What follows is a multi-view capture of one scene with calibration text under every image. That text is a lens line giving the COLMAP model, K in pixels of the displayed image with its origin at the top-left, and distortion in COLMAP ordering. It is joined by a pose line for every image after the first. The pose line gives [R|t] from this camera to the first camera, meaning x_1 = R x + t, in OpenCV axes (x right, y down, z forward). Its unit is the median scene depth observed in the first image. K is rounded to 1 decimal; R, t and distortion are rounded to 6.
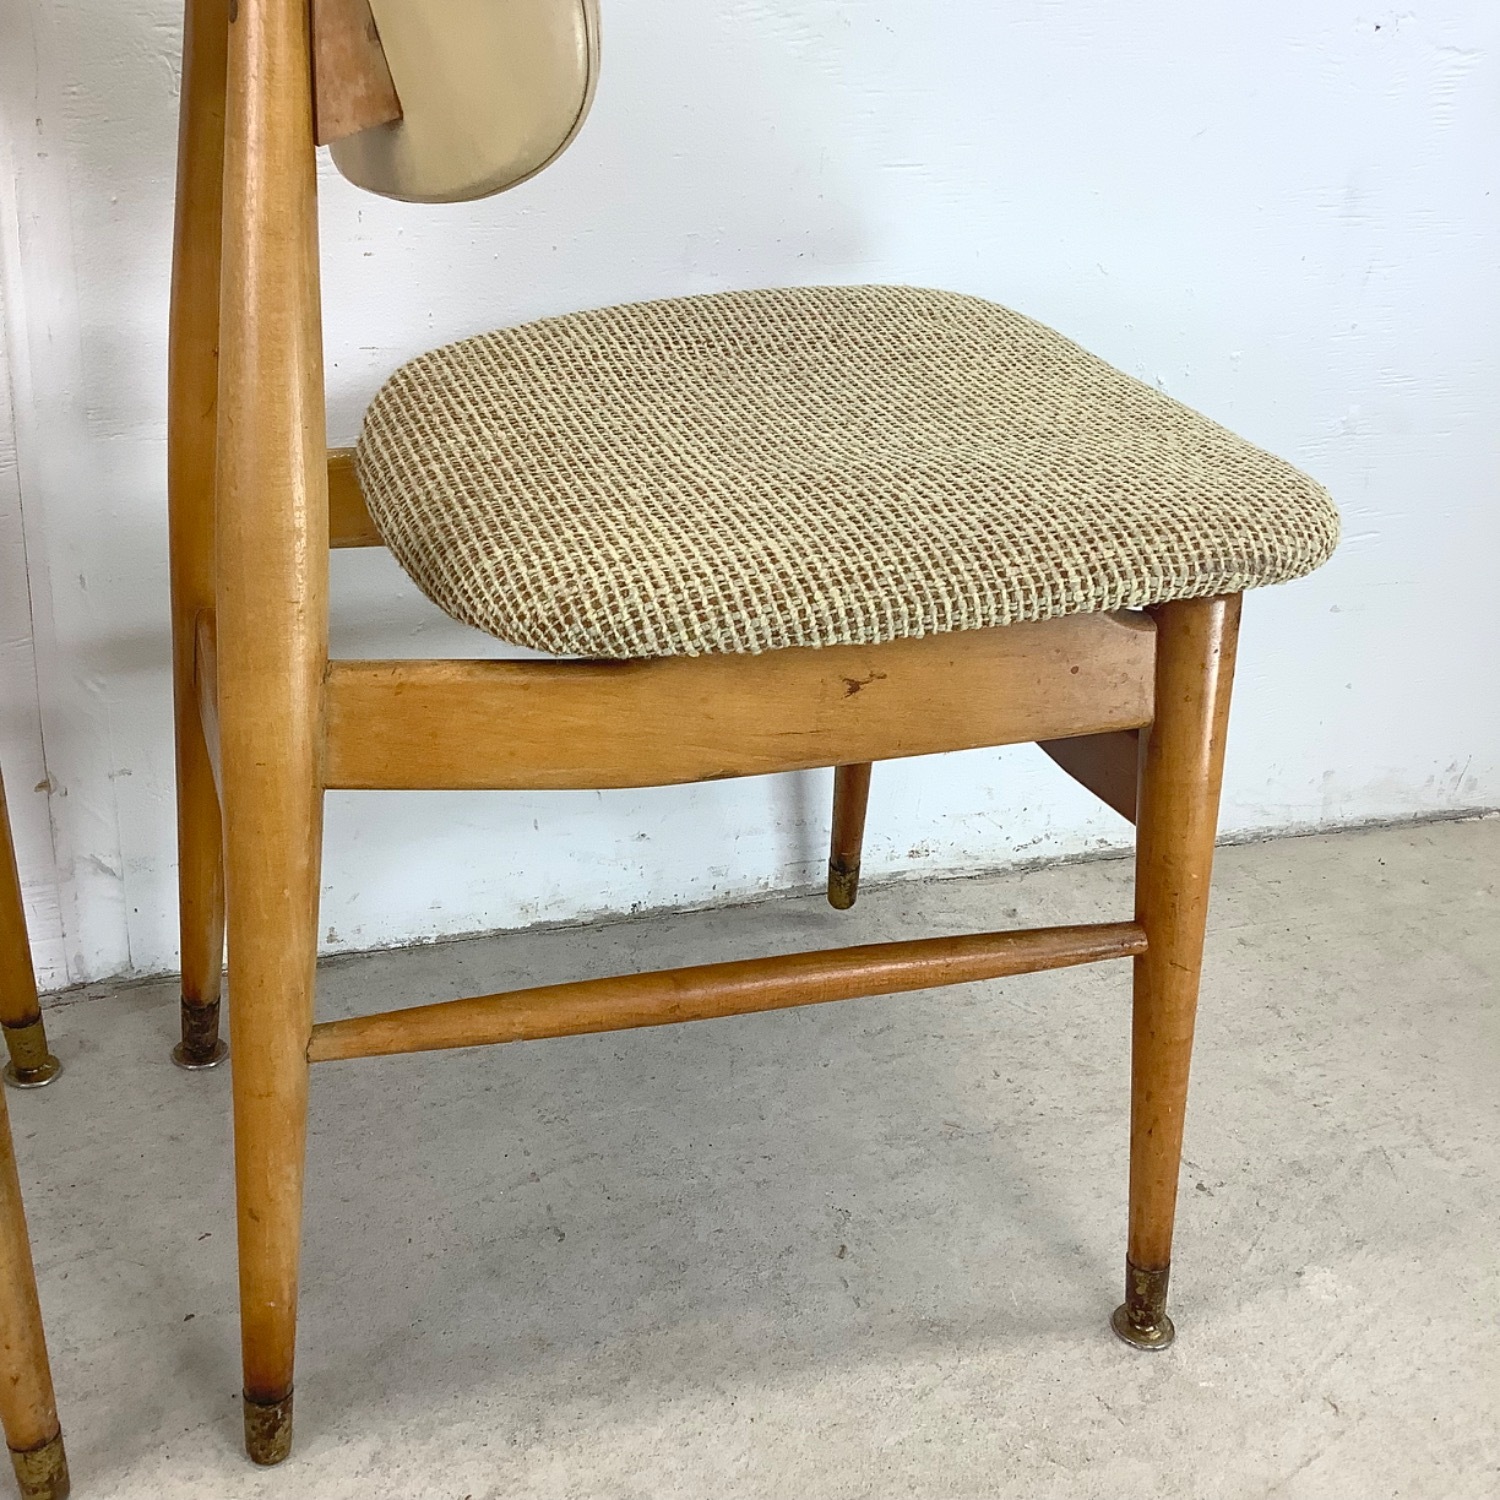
lens RADIAL K [[1800.5, 0, 746.0], [0, 1800.5, 733.4], [0, 0, 1]] dist [0.070234, 0.000000]
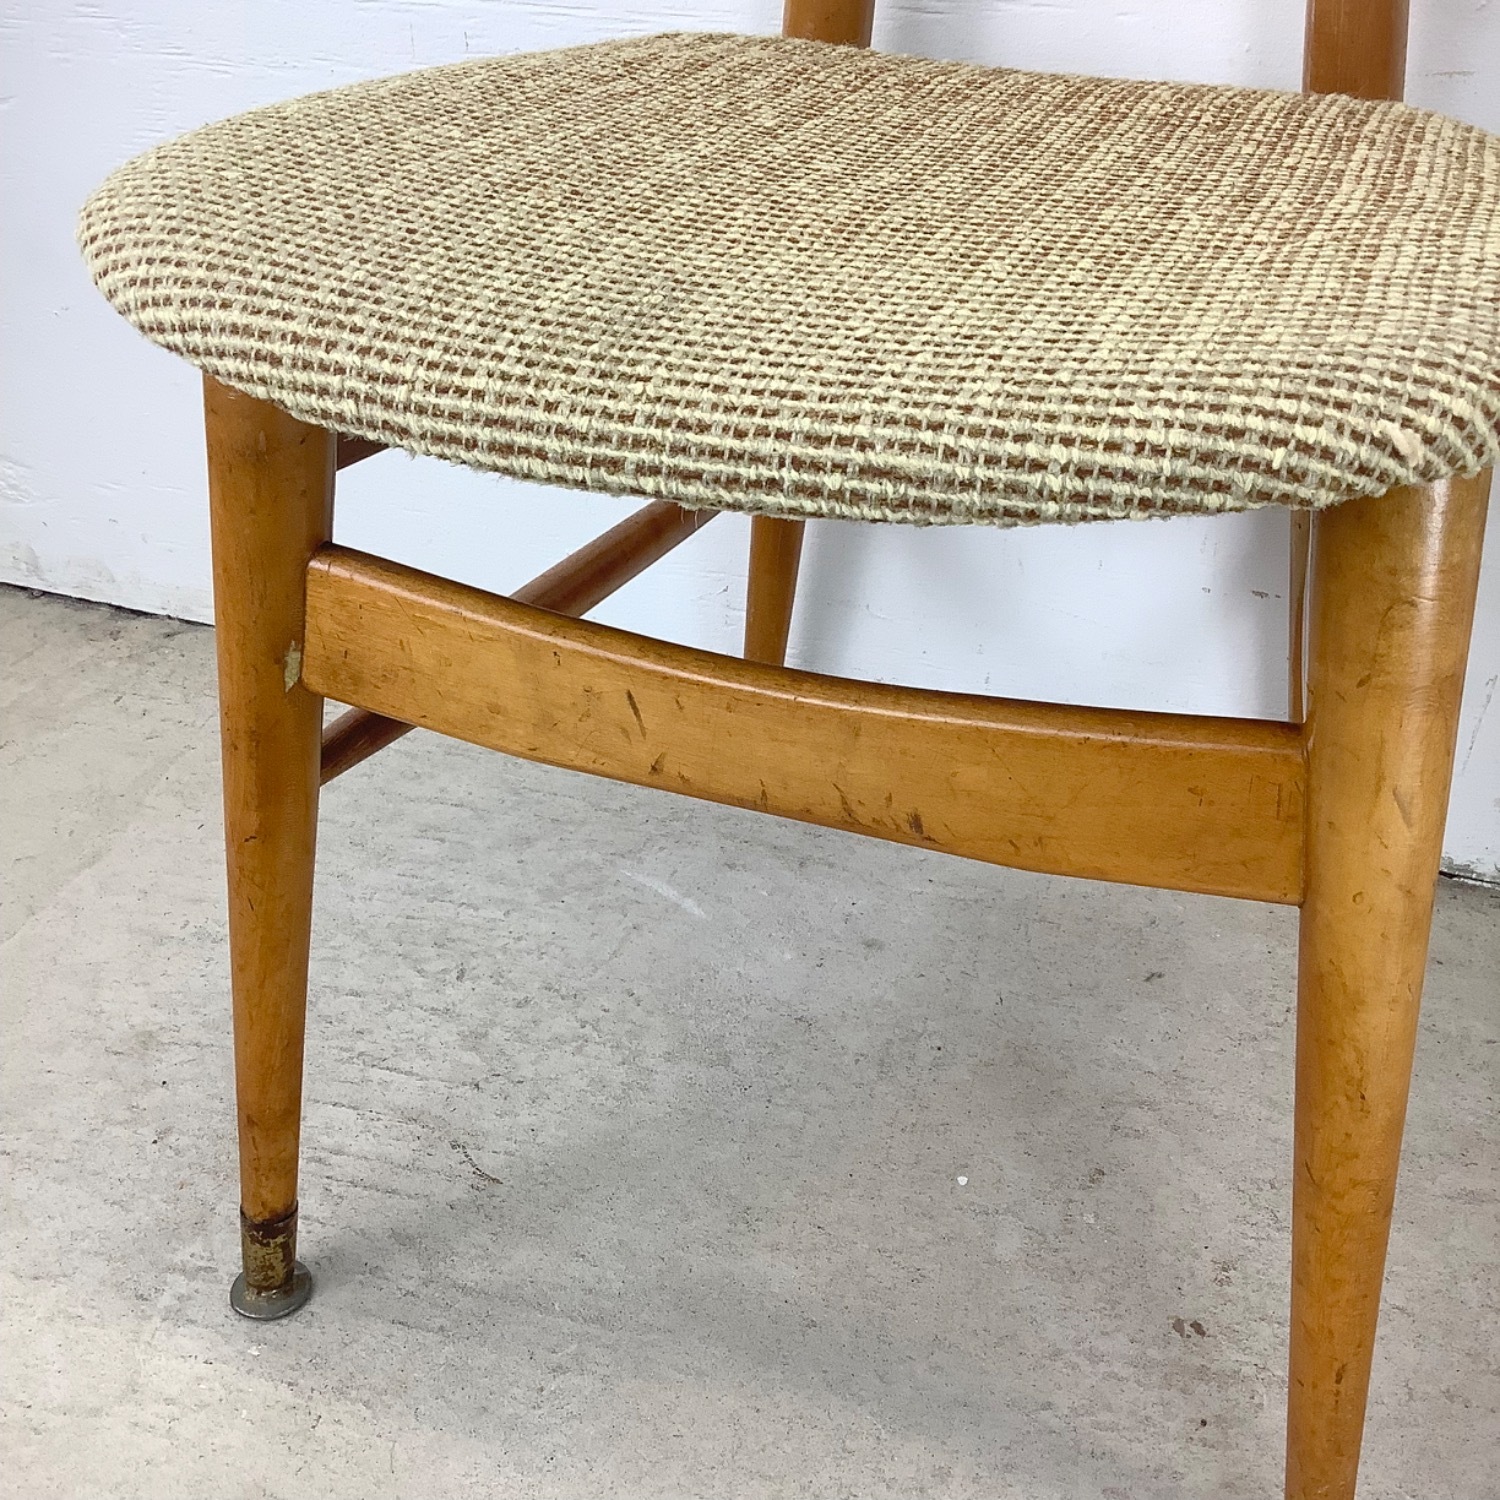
lens RADIAL K [[1800.5, 0, 751.6], [0, 1800.5, 743.2], [0, 0, 1]] dist [0.070234, 0.000000]
pose [[0.714901, 0.276576, -0.642201, -0.124558], [-0.242047, 0.959549, 0.143800, 0.045919], [0.655995, 0.052640, 0.752927, 0.121442]]
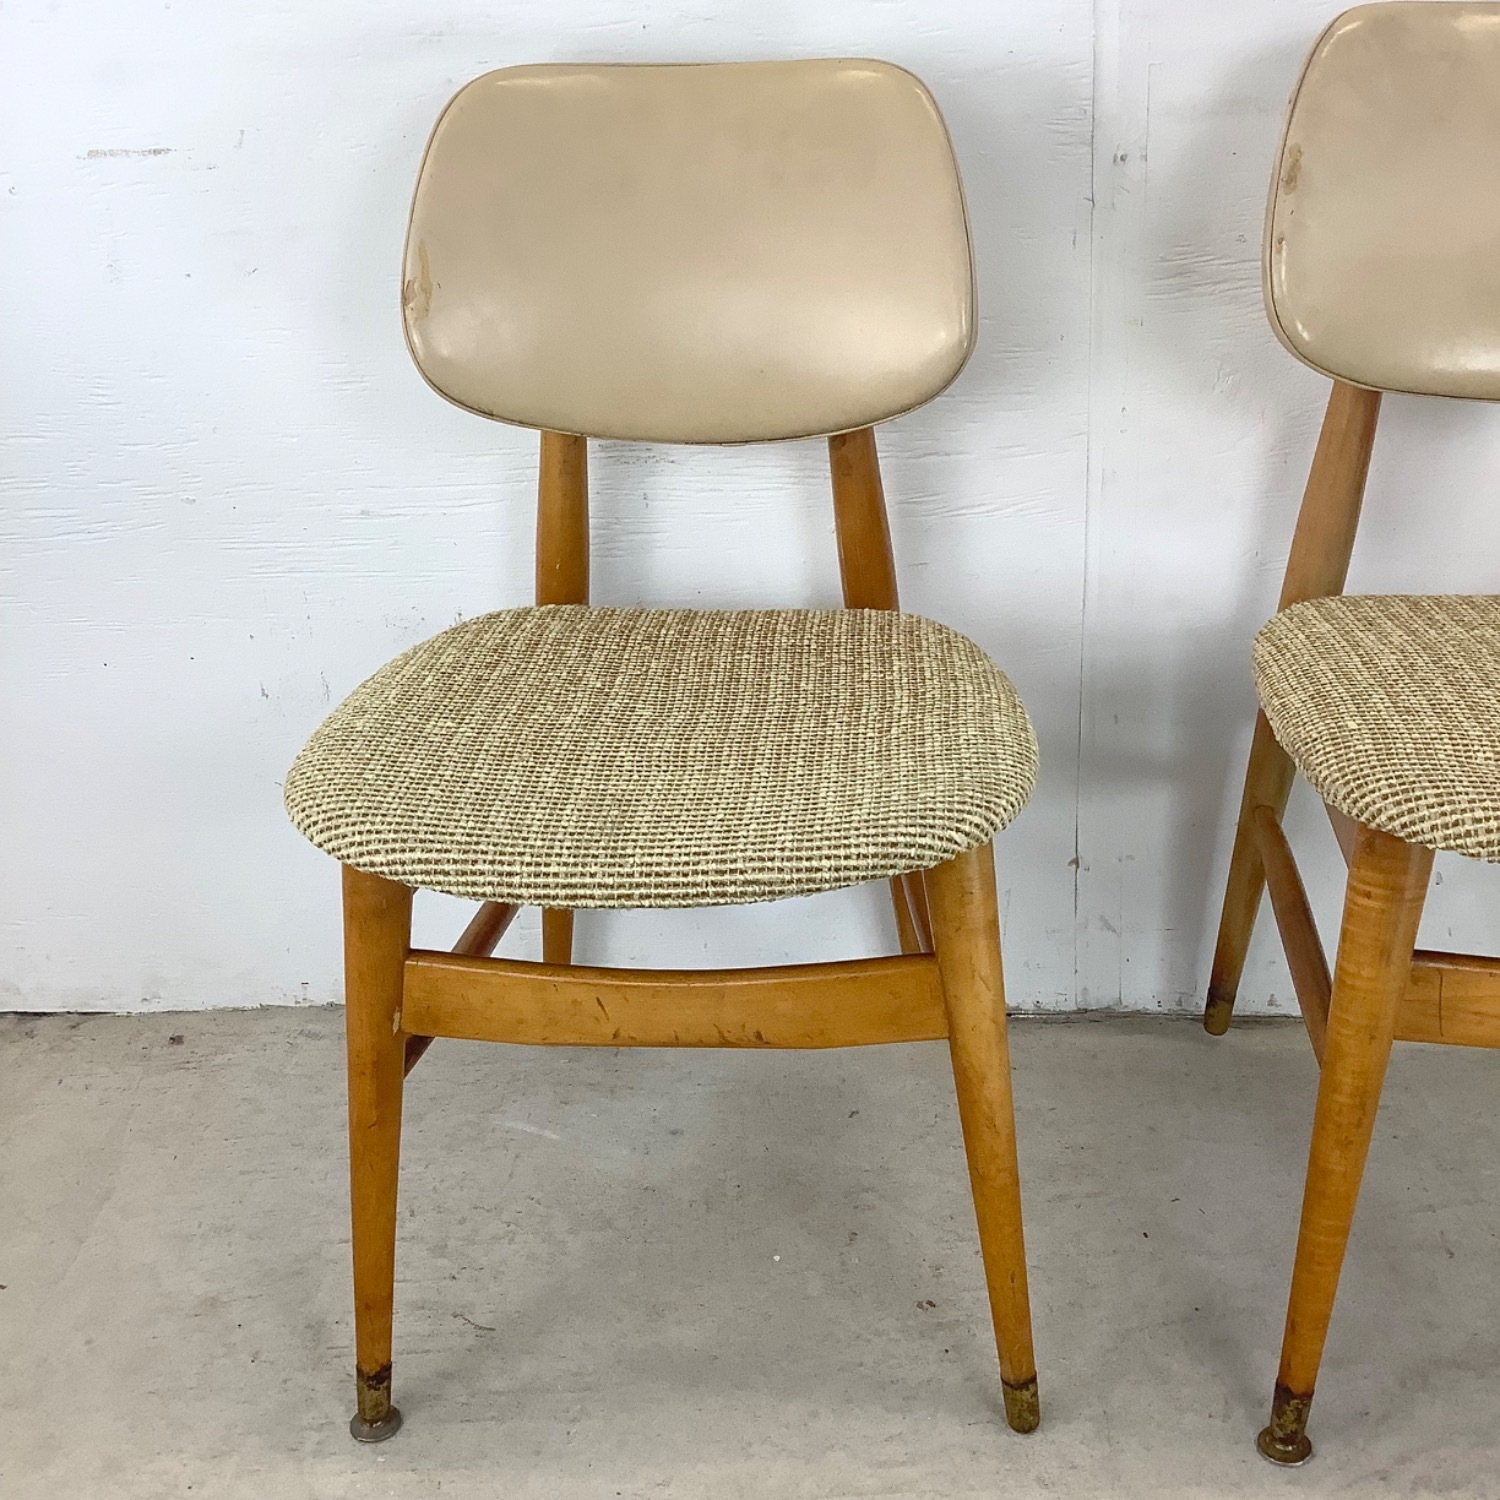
lens RADIAL K [[1800.5, 0, 746.6], [0, 1800.5, 742.9], [0, 0, 1]] dist [0.070234, 0.000000]
pose [[0.881504, 0.060232, -0.468320, 0.036010], [-0.083141, 0.996134, -0.028378, -0.002163], [0.464800, 0.063952, 0.883103, -0.347411]]
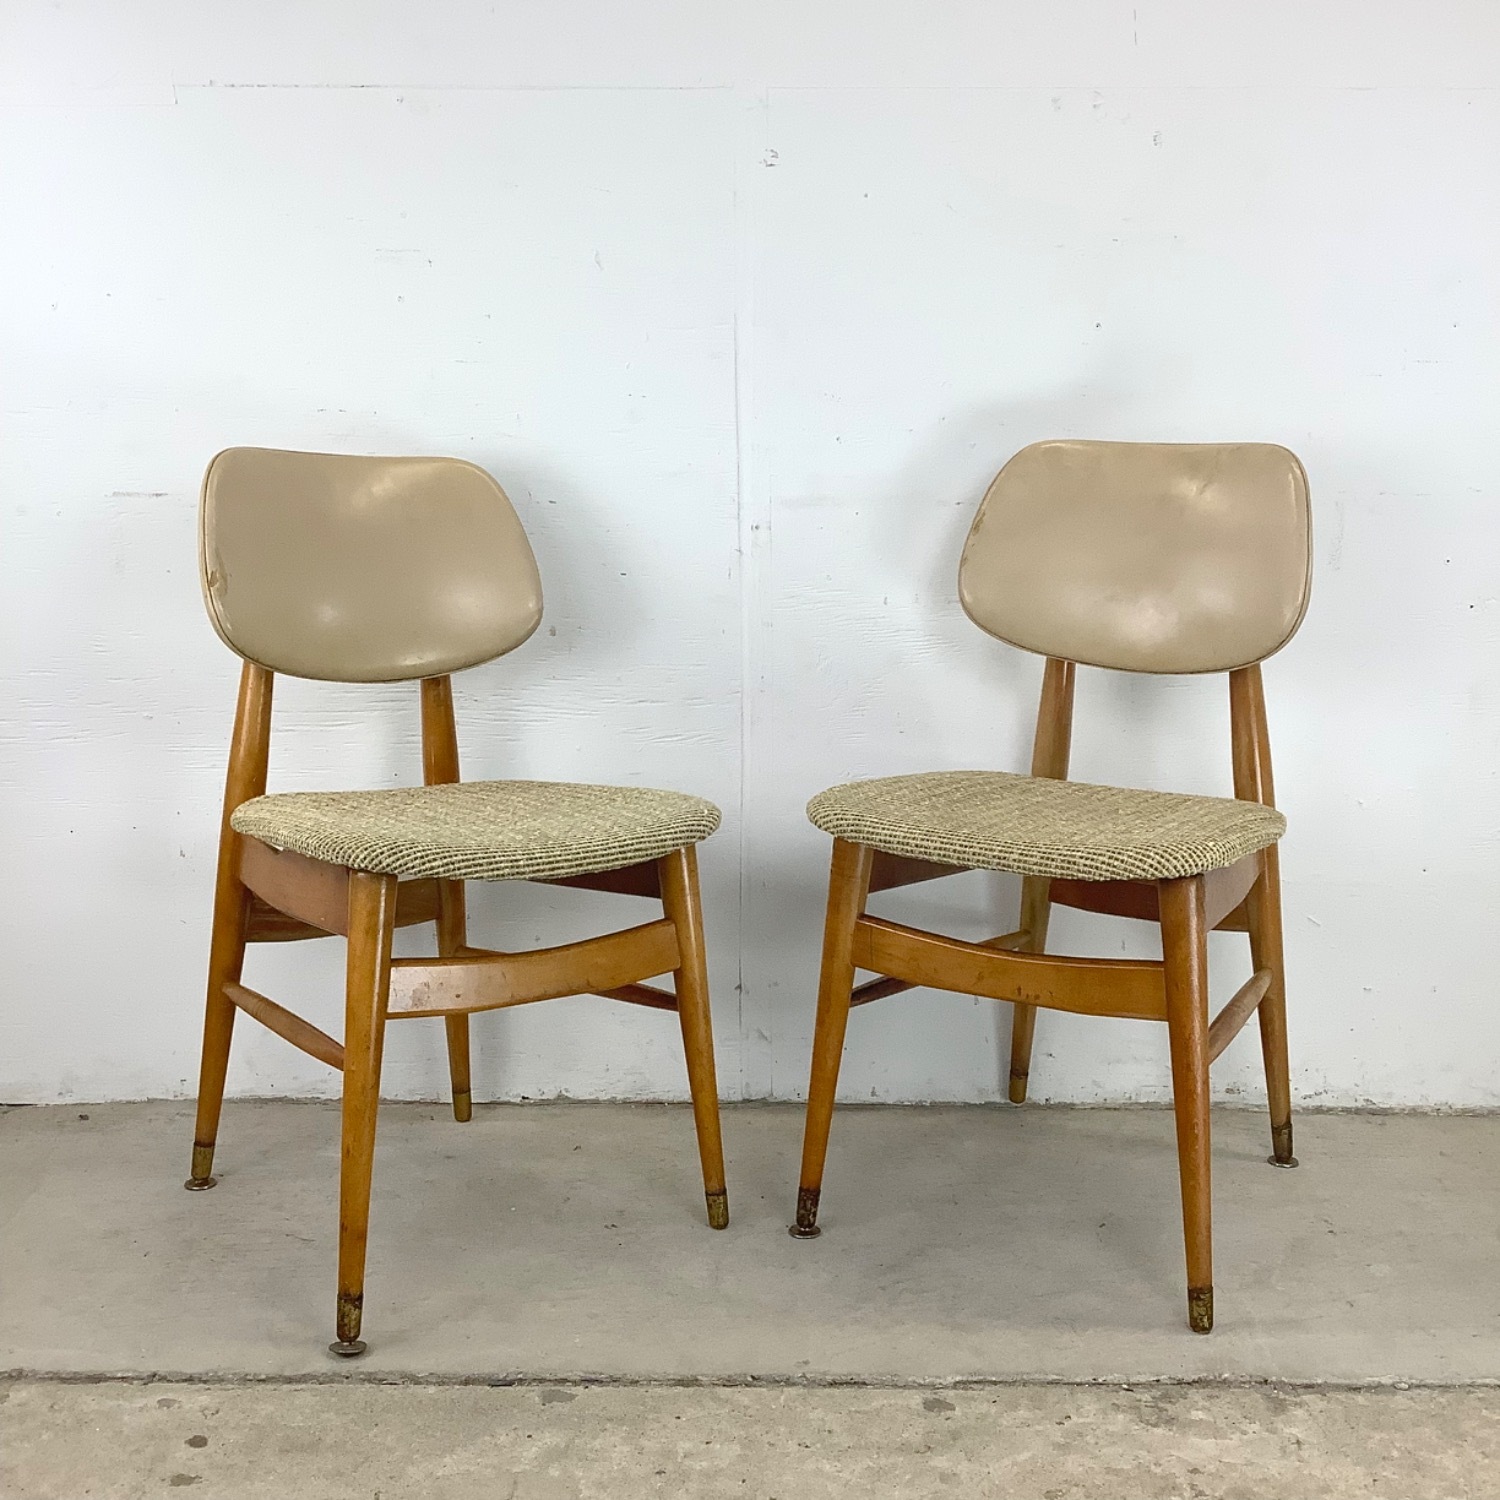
lens RADIAL K [[1800.5, 0, 749.9], [0, 1800.5, 749.3], [0, 0, 1]] dist [0.070234, 0.000000]
pose [[0.921215, -0.029298, -0.387950, 0.421916], [-0.096945, 0.948420, -0.301829, 0.386879], [0.376782, 0.315659, 0.870858, -0.847735]]
